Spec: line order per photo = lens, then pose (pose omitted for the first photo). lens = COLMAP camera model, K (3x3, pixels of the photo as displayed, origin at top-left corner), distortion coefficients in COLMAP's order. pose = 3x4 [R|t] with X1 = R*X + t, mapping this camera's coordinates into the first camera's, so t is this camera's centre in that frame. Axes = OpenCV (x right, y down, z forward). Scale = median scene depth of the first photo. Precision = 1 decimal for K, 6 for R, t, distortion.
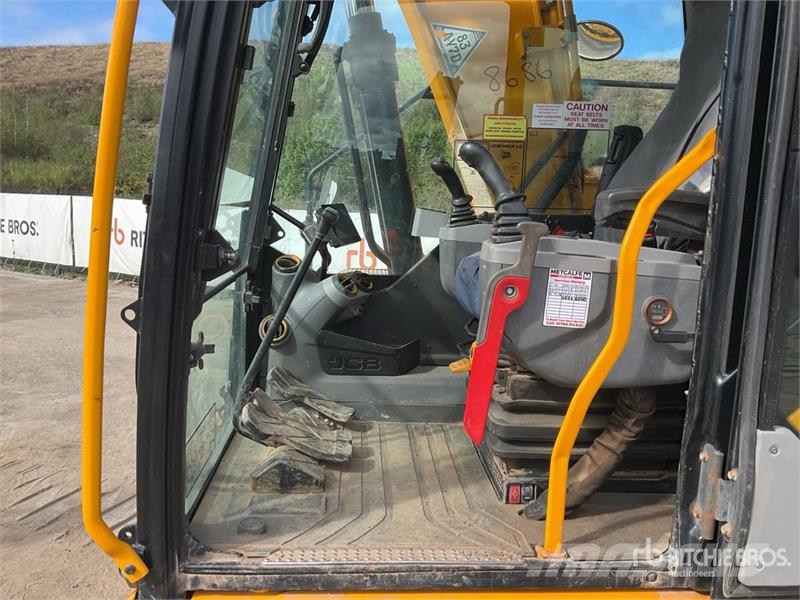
lens RADIAL K [[658.3, 0, 396.7], [0, 658.3, 302.5], [0, 0, 1]] dist [0.068870, -0.115585]
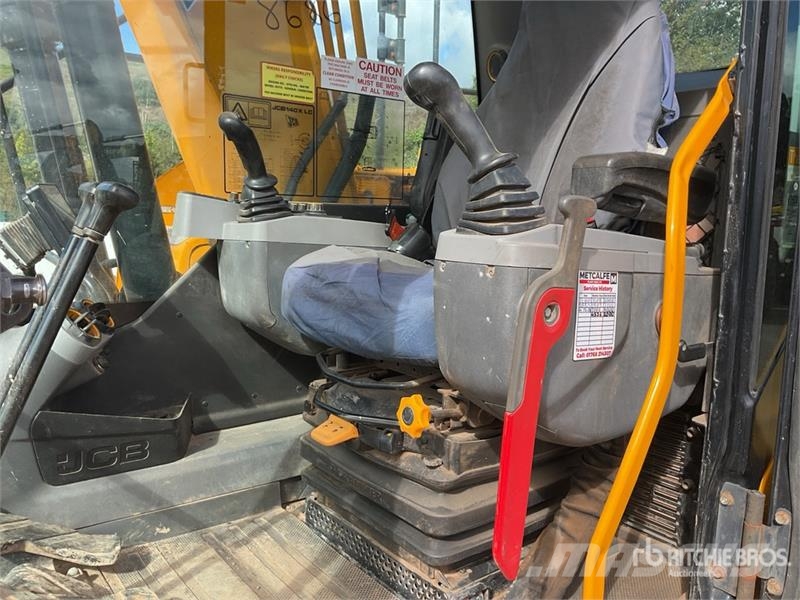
lens RADIAL K [[658.3, 0, 396.7], [0, 658.3, 302.5], [0, 0, 1]] dist [0.068870, -0.115585]
pose [[0.820120, -0.087718, 0.565428, -0.180484], [0.093784, 0.995423, 0.018398, -0.032239], [-0.564454, 0.037940, 0.824593, 0.375531]]
